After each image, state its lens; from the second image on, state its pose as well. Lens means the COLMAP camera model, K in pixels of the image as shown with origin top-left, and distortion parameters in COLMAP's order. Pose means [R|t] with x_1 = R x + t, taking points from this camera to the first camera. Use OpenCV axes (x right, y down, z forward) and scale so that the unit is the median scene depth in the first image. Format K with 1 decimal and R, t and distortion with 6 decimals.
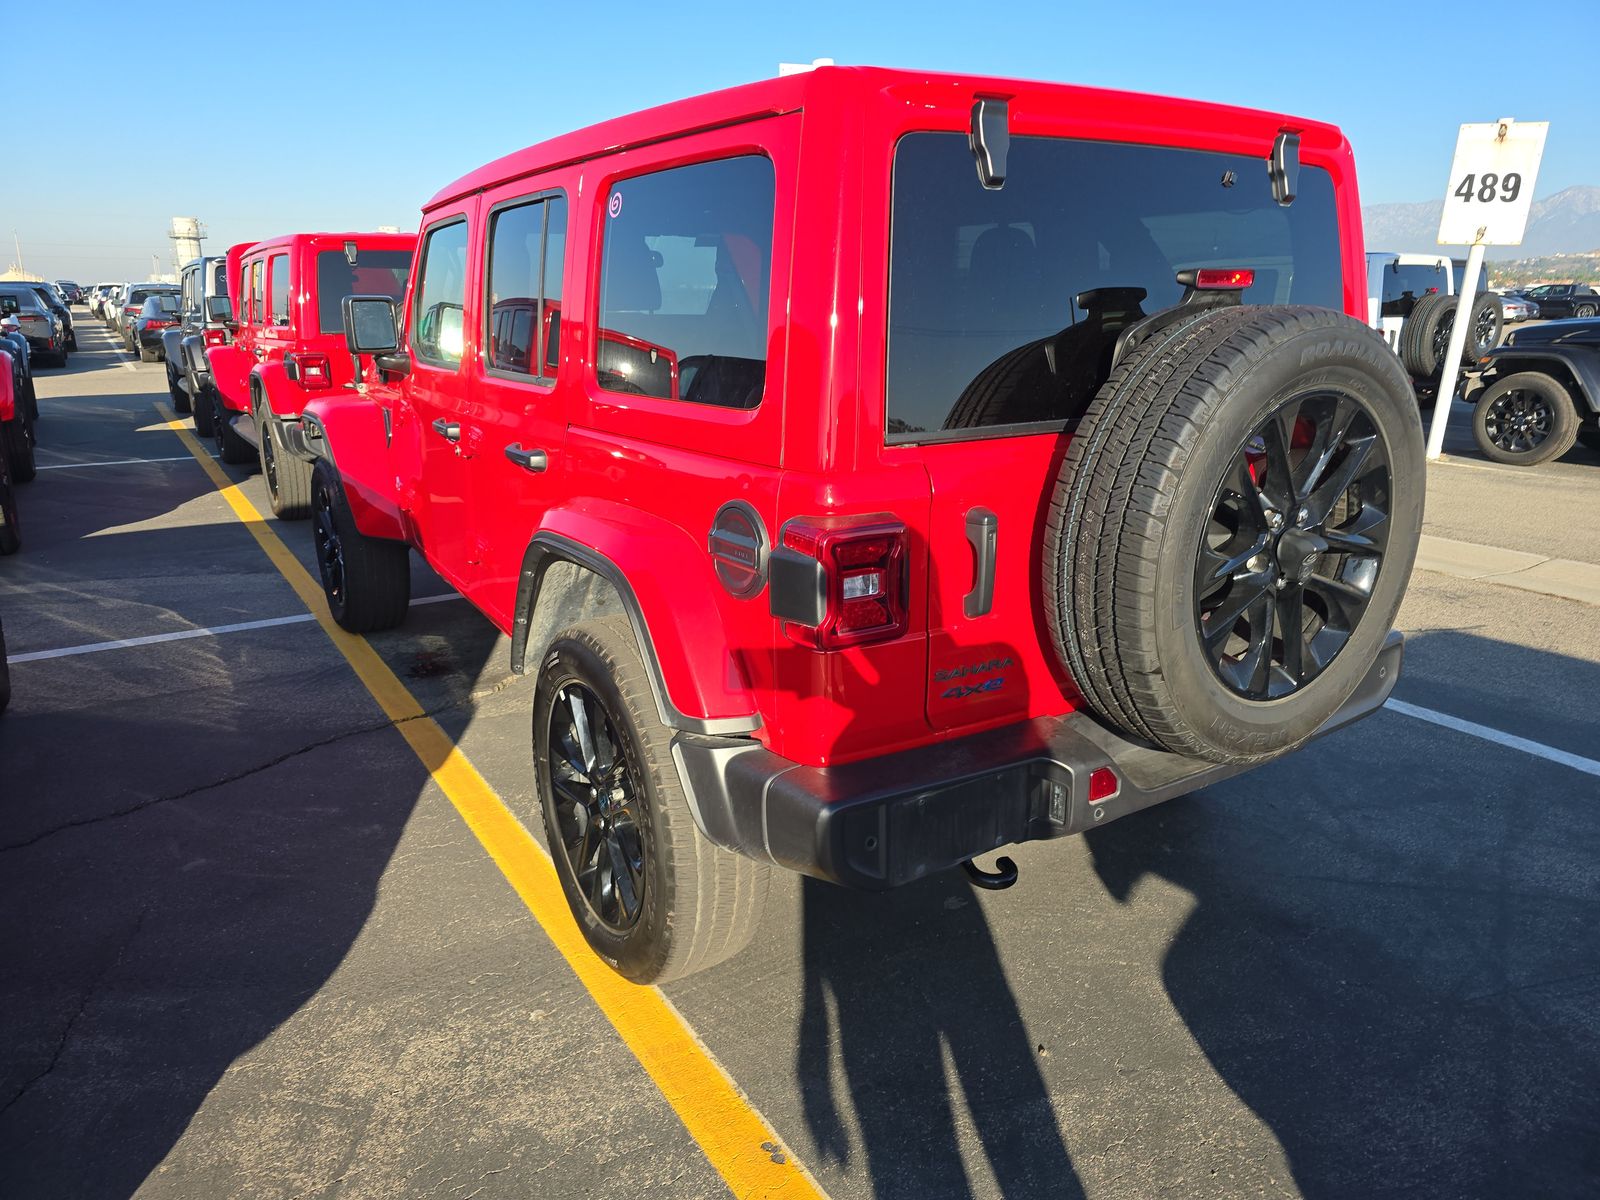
lens RADIAL K [[1070.4, 0, 803.9], [0, 1070.4, 610.6], [0, 0, 1]] dist [0.030487, -0.025231]
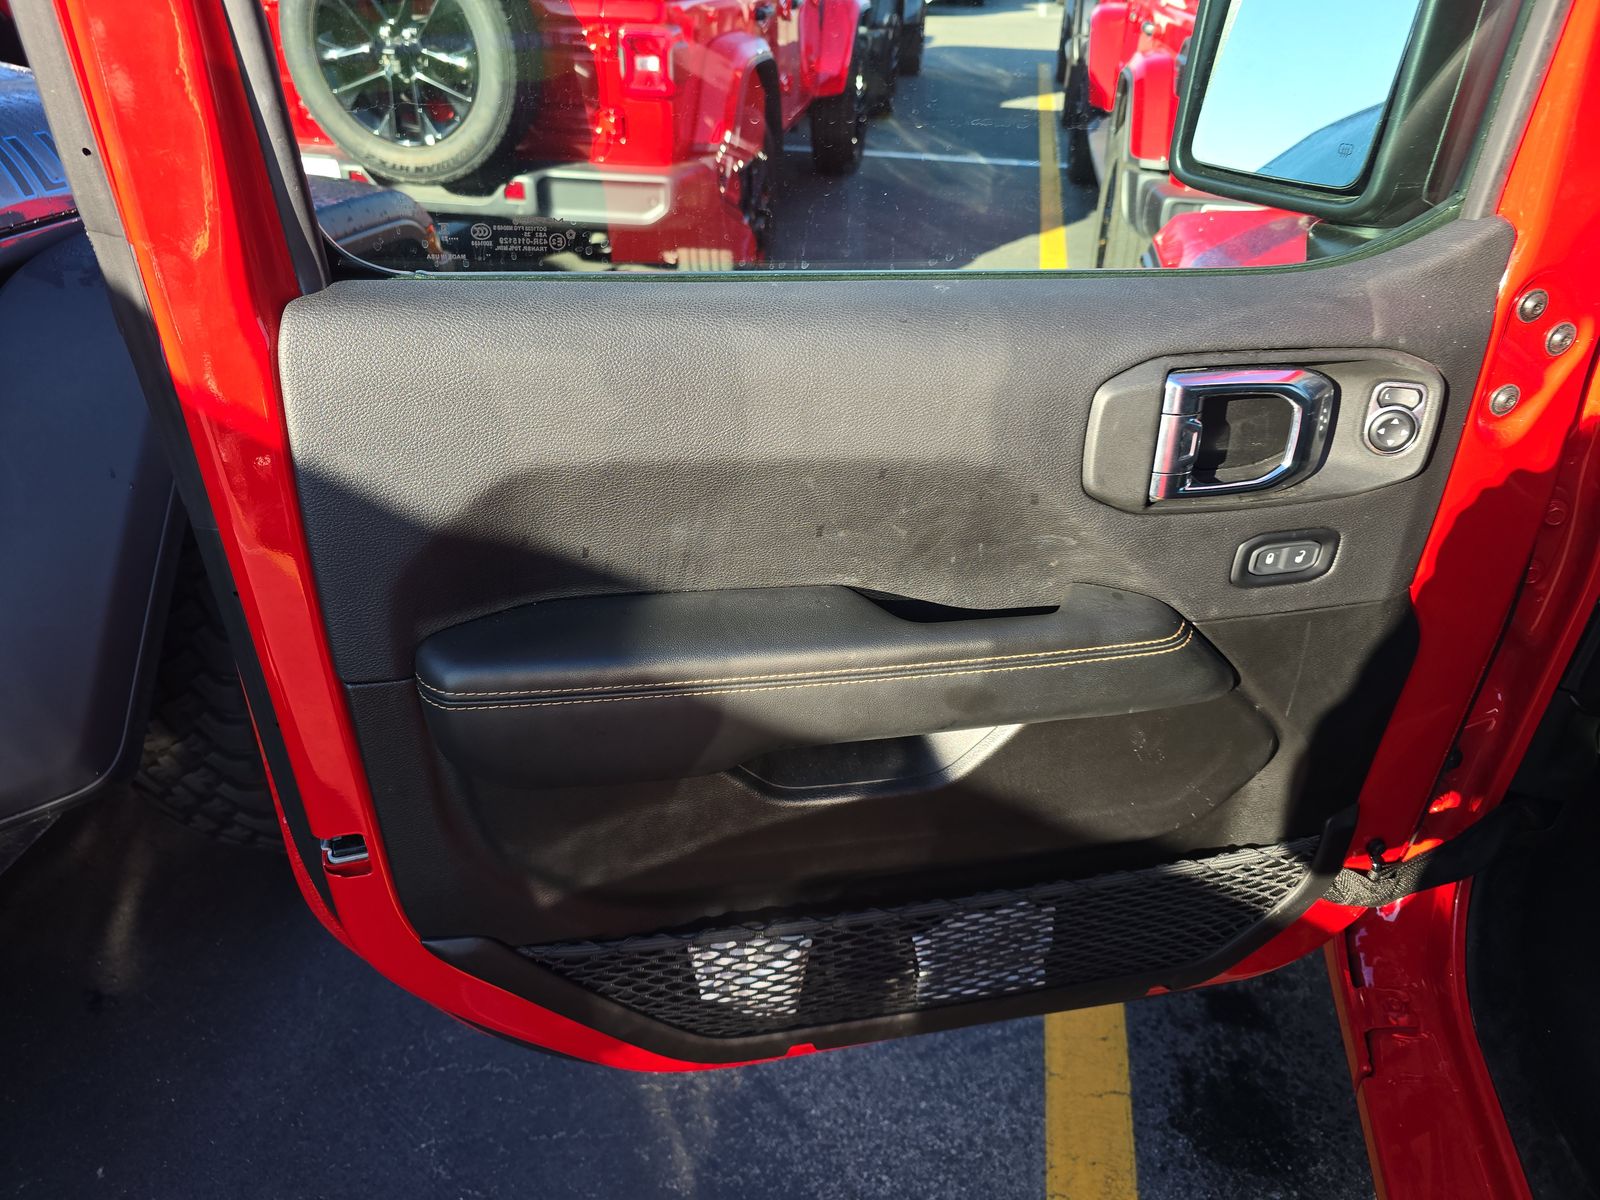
lens RADIAL K [[1069.1, 0, 808.4], [0, 1069.1, 604.9], [0, 0, 1]] dist [0.024521, -0.018040]
pose [[0.726081, 0.393058, -0.564191, -0.401273], [-0.224198, 0.911000, 0.346141, -0.247228], [0.650032, -0.124836, 0.749583, 0.859832]]
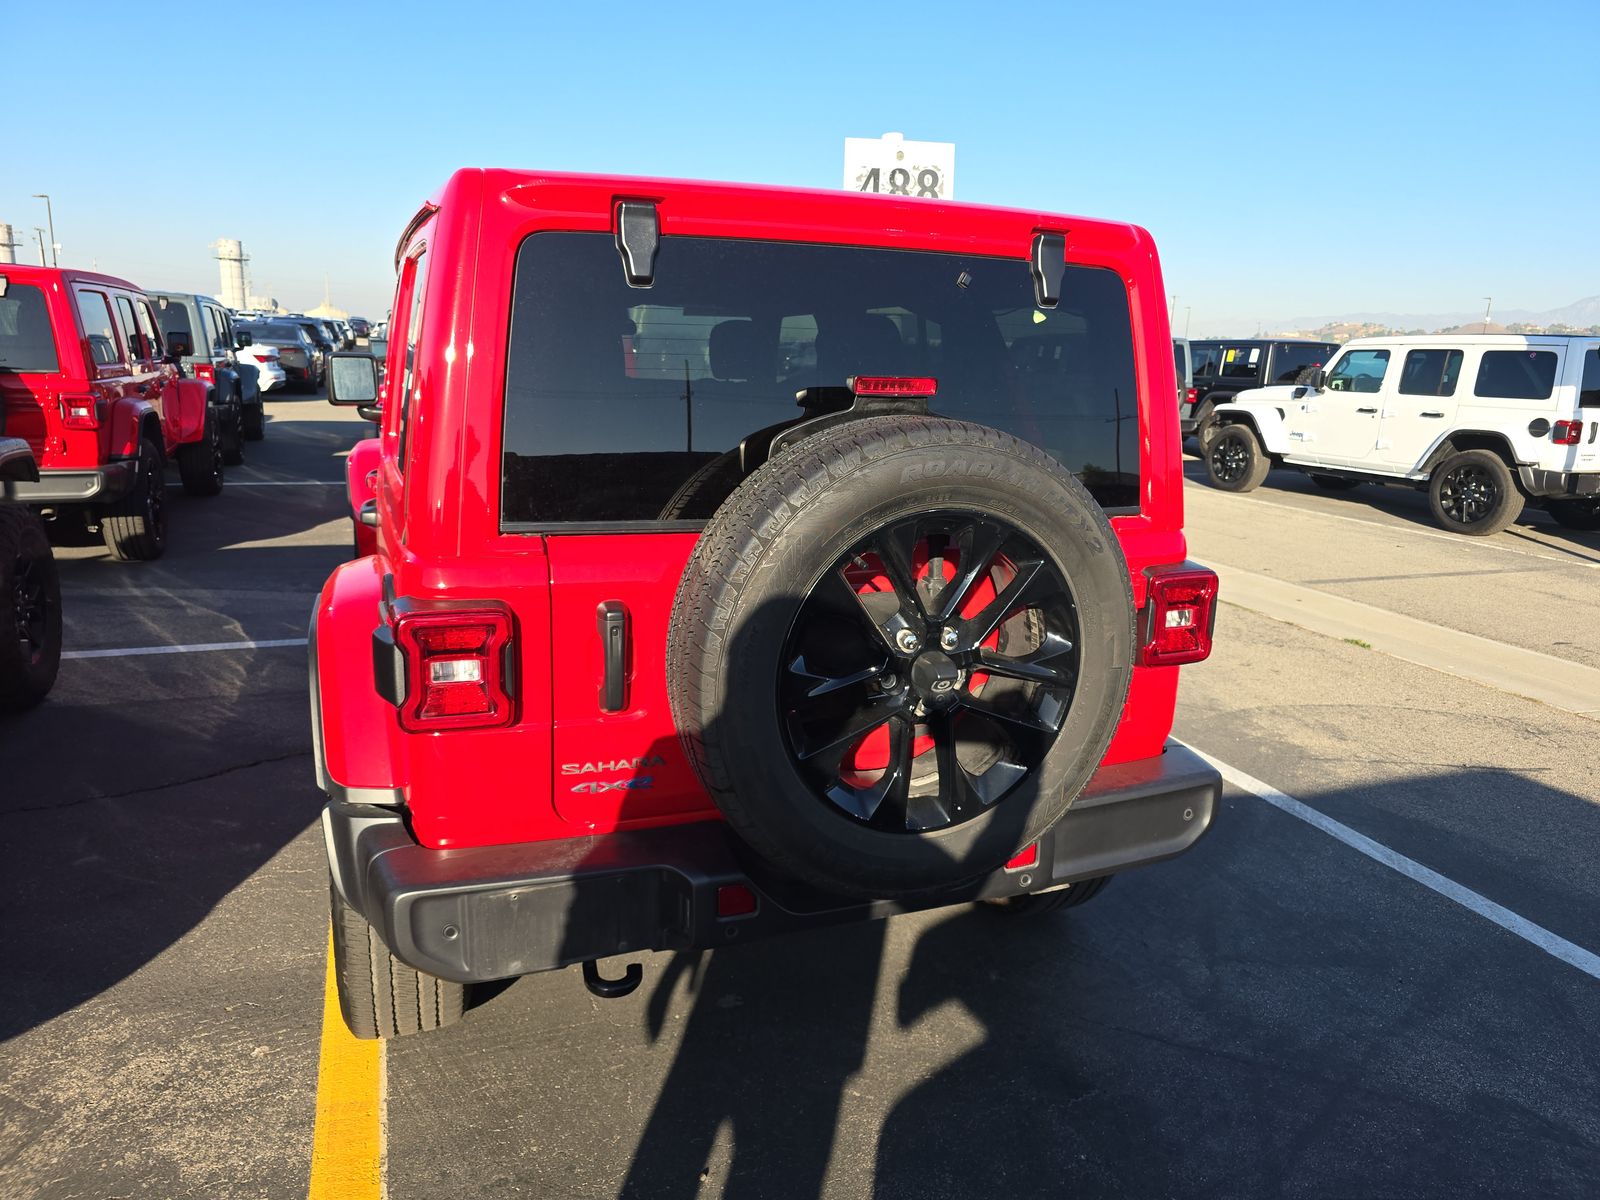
lens RADIAL K [[1069.1, 0, 808.4], [0, 1069.1, 604.9], [0, 0, 1]] dist [0.024521, -0.018040]
pose [[0.978439, 0.082856, -0.189190, 0.297648], [-0.092355, 0.994842, -0.041943, -0.039489], [0.184739, 0.058511, 0.981044, 0.038246]]
